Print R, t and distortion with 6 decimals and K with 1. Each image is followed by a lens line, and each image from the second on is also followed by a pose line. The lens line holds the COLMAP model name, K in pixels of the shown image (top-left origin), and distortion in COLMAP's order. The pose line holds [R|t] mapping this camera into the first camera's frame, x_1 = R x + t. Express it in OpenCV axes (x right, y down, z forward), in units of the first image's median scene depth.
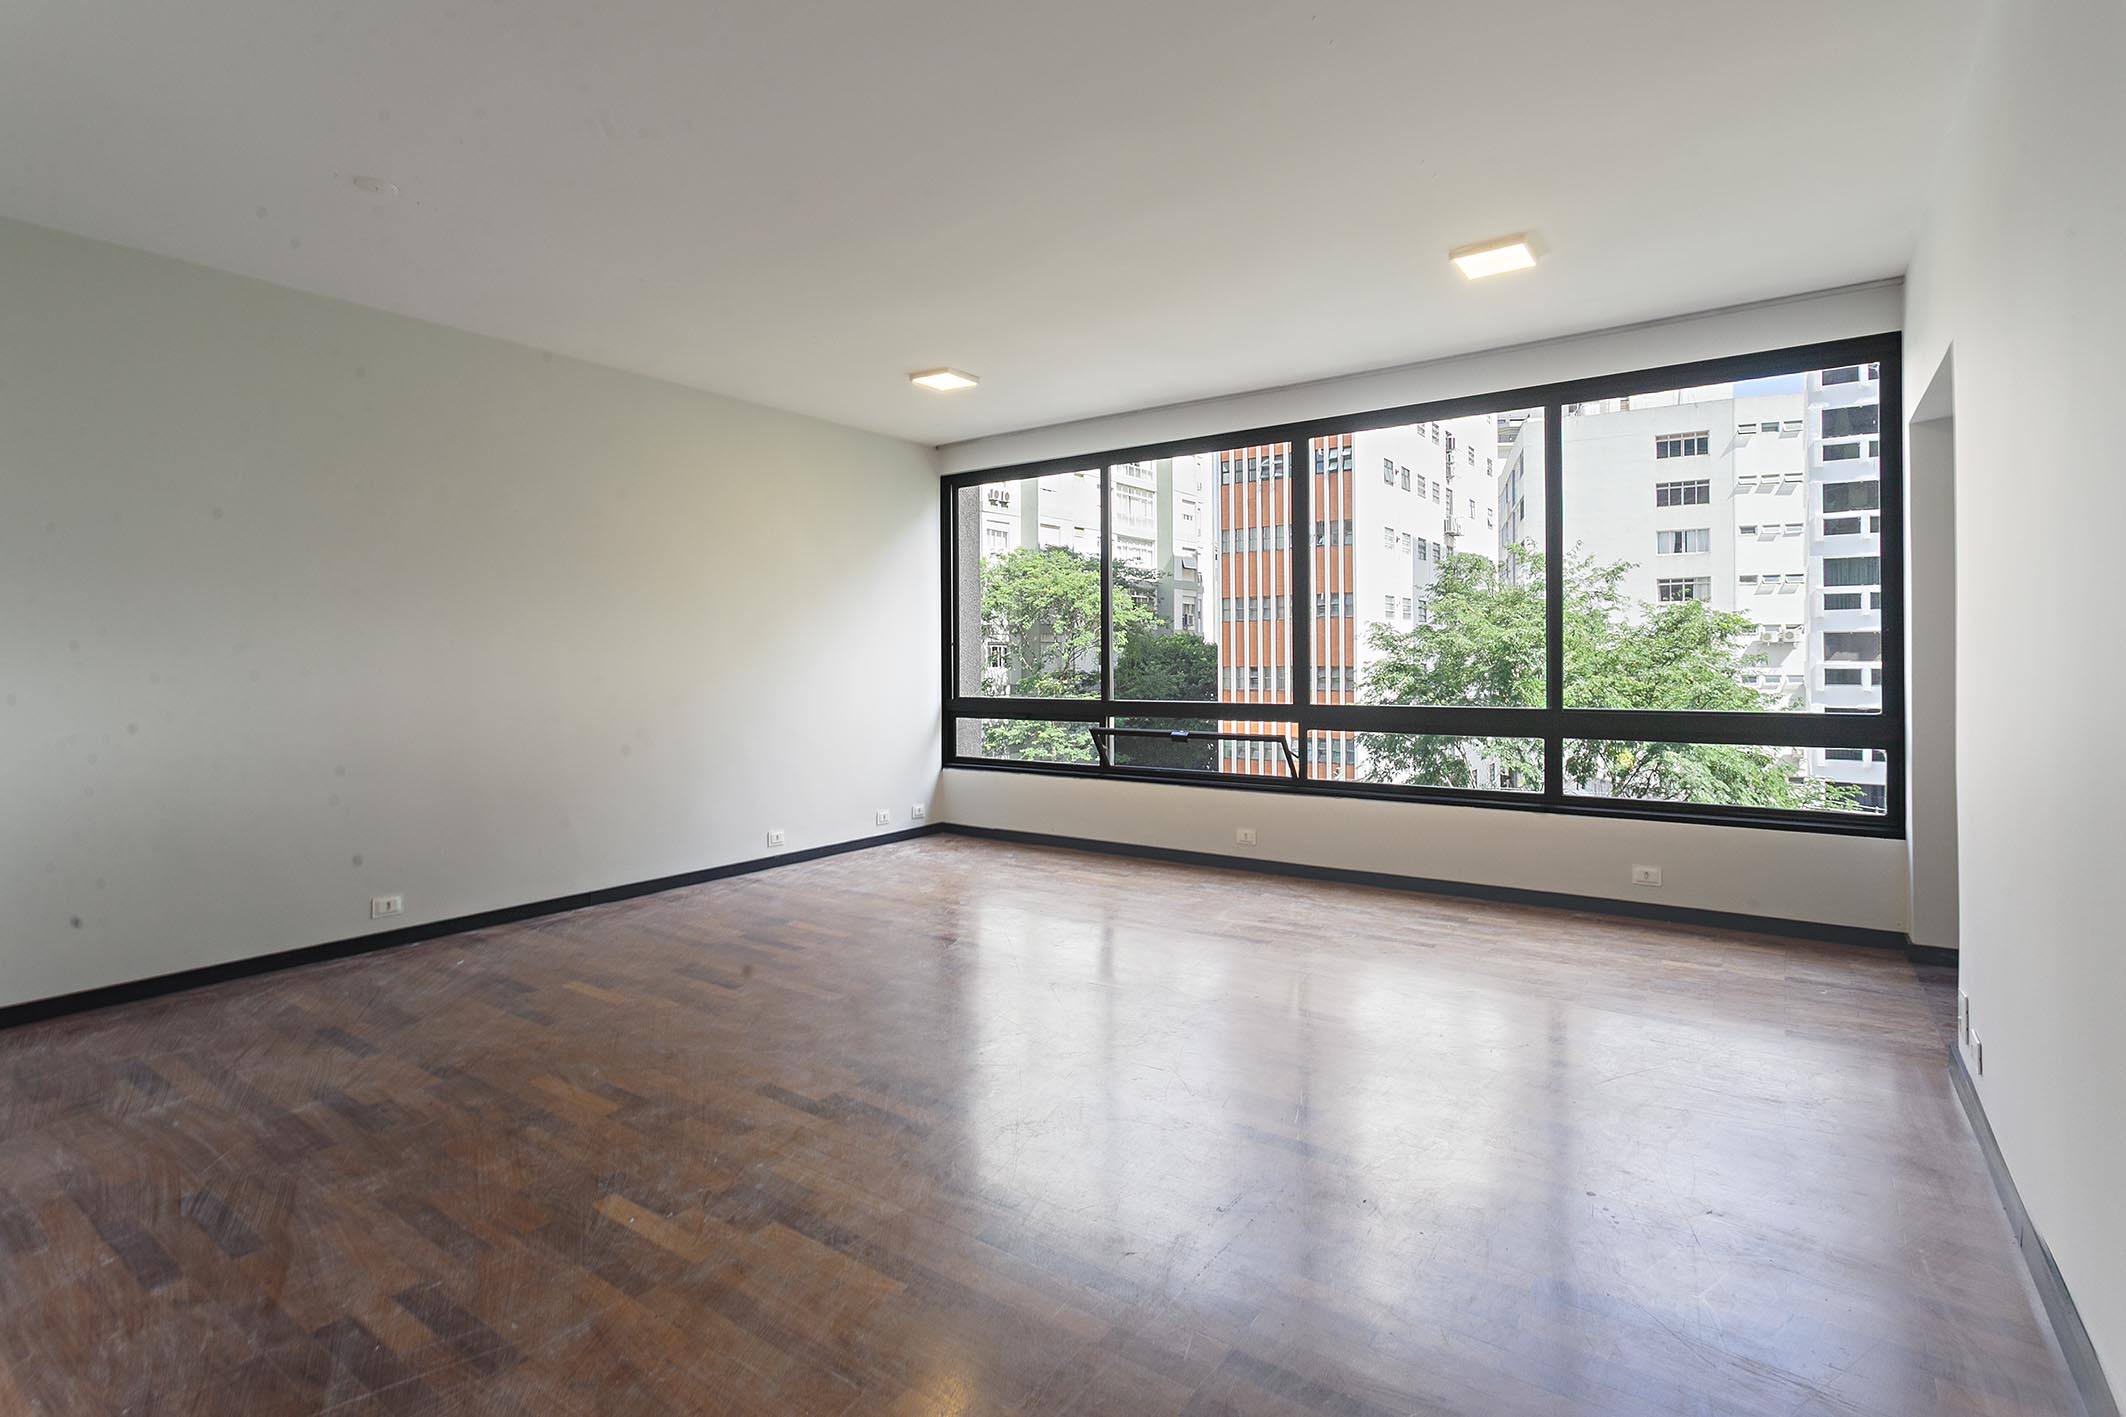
lens RADIAL K [[1054.5, 0, 1061.5], [0, 1054.5, 656.4], [0, 0, 1]] dist [-0.000805, 0.000452]
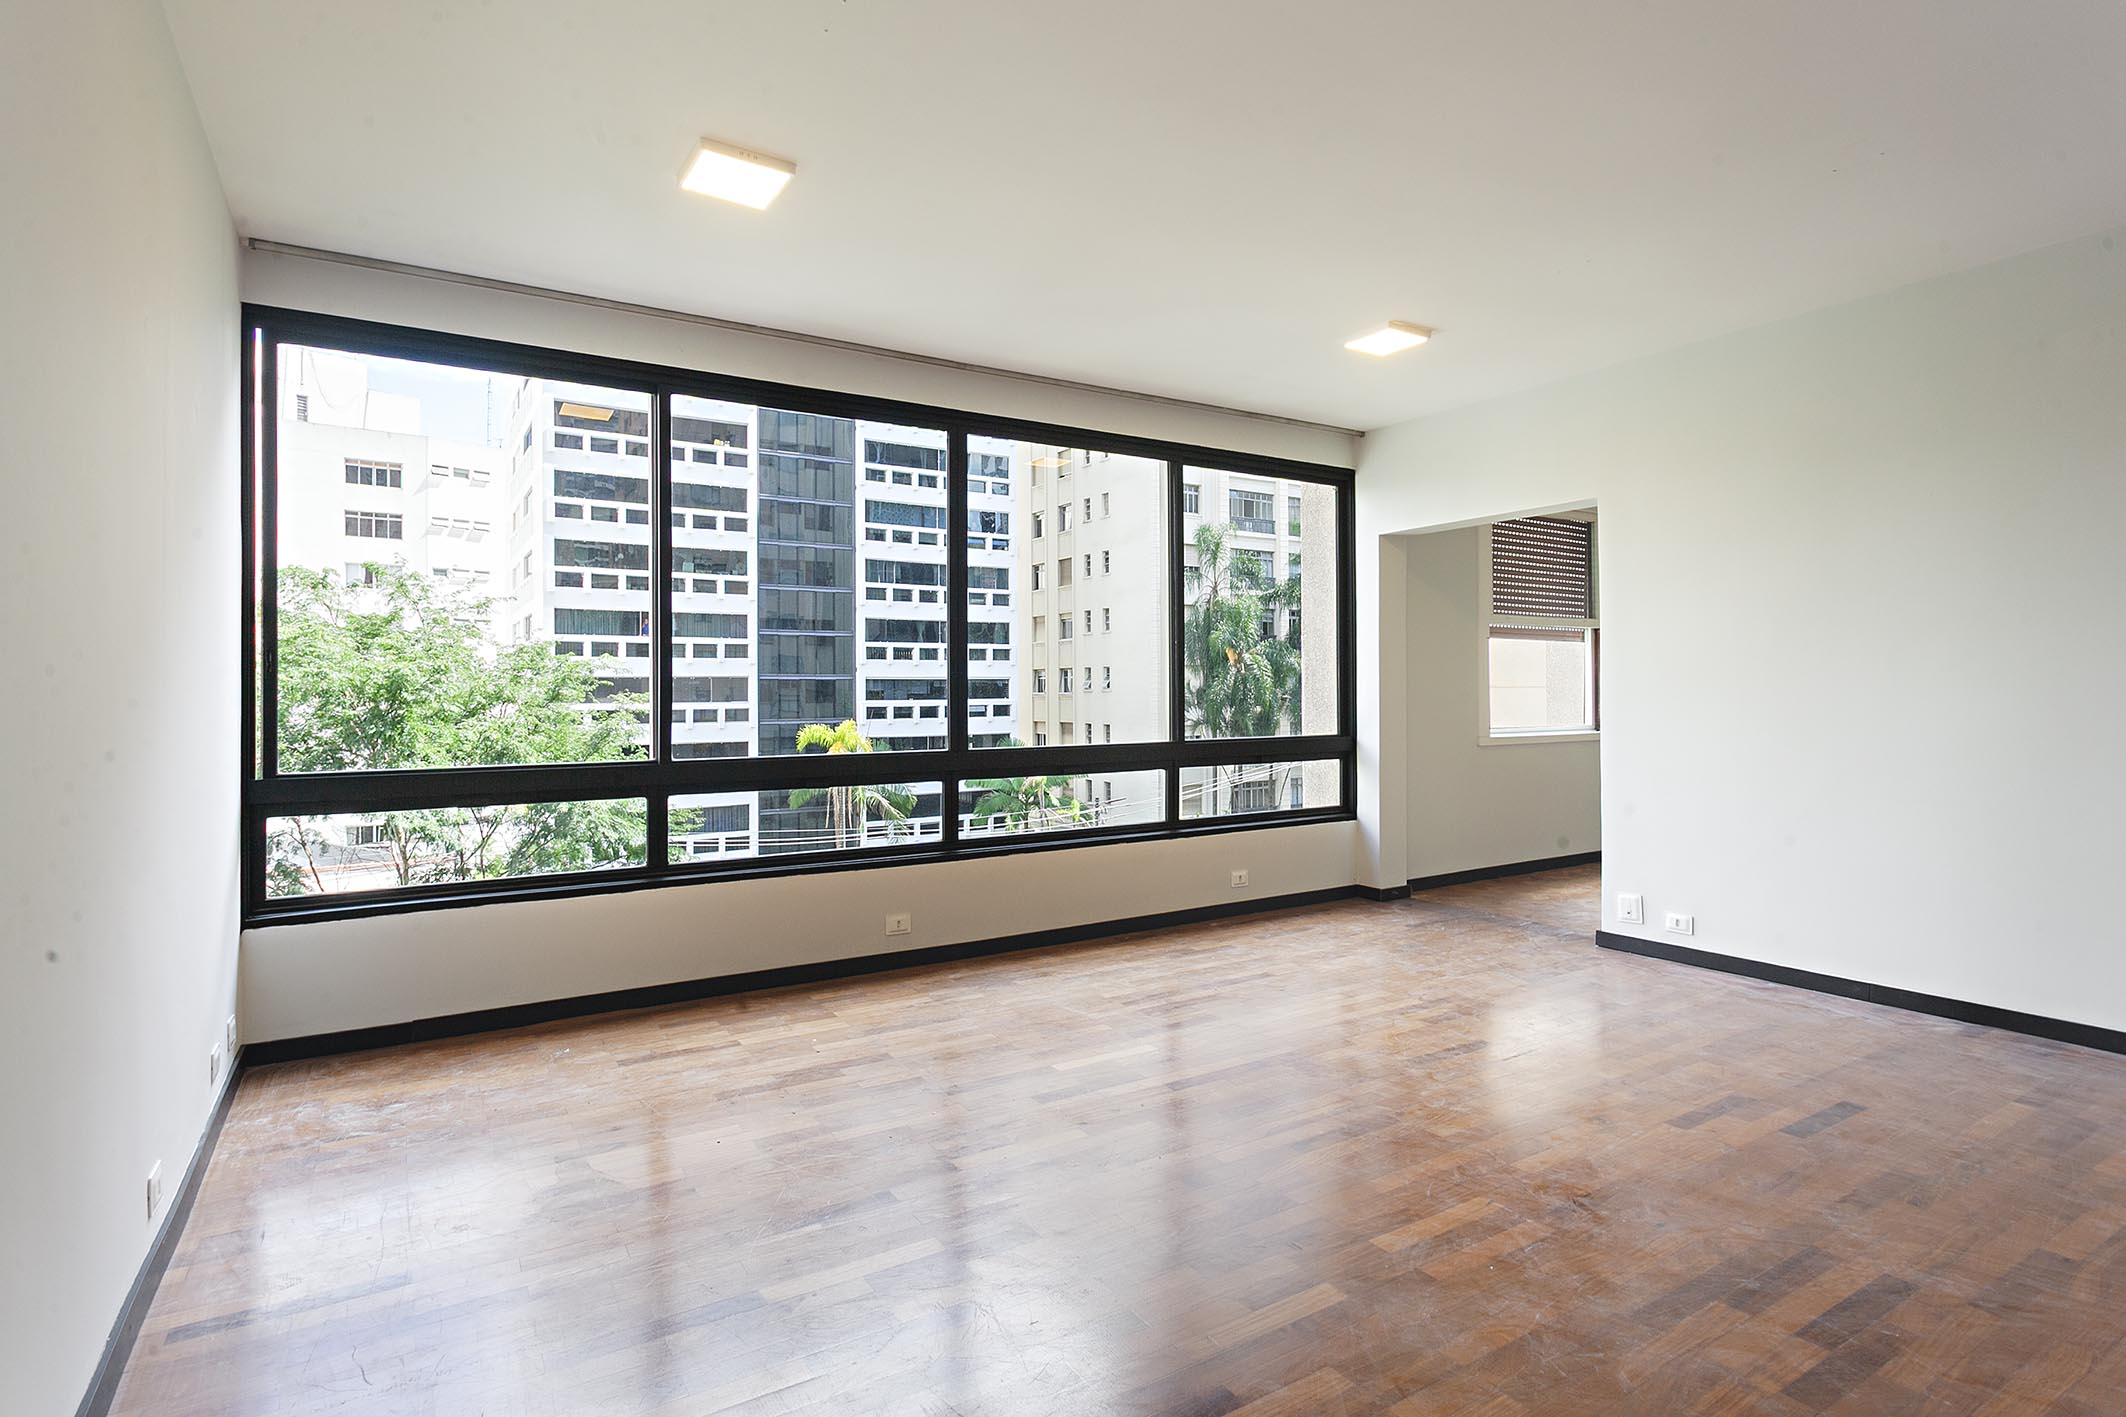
lens RADIAL K [[1076.7, 0, 1064.1], [0, 1076.7, 686.3], [0, 0, 1]] dist [-0.005630, 0.017322]
pose [[0.364242, 0.011352, 0.931235, -0.153952], [0.001506, 0.999917, -0.012778, 0.001883], [-0.931303, 0.006057, 0.364195, 0.176749]]
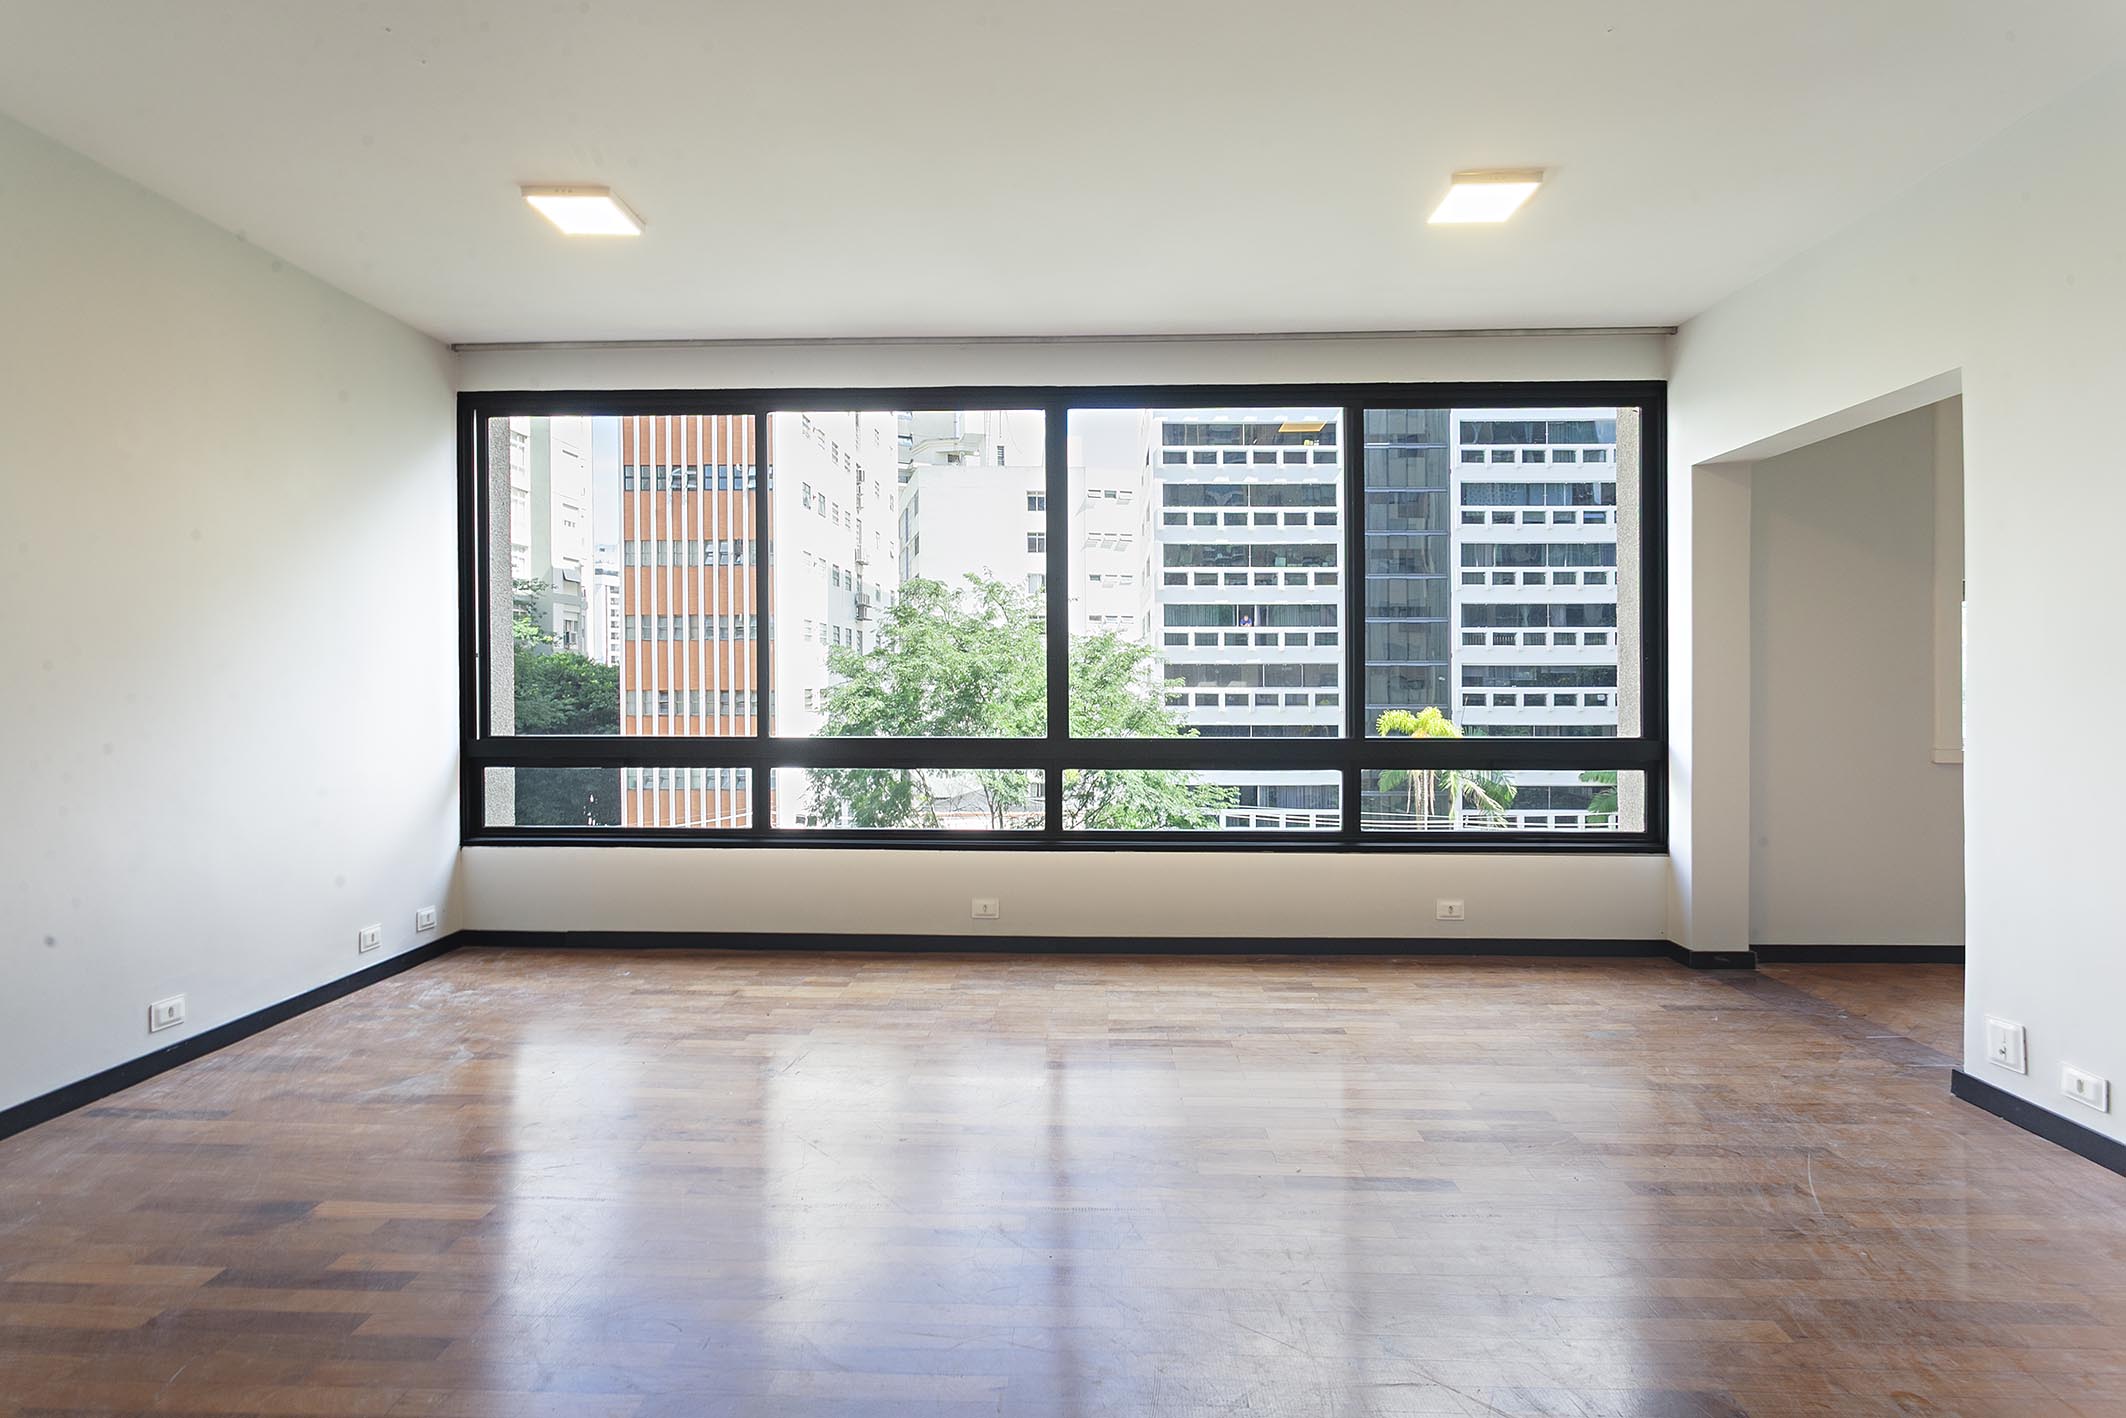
lens RADIAL K [[1020.9, 0, 1066.2], [0, 1020.9, 688.5], [0, 0, 1]] dist [0.000609, 0.001591]
pose [[0.824160, 0.004136, 0.566341, -0.058663], [-0.008546, 0.999950, 0.005135, 0.001109], [-0.566292, -0.009072, 0.824155, 0.100205]]
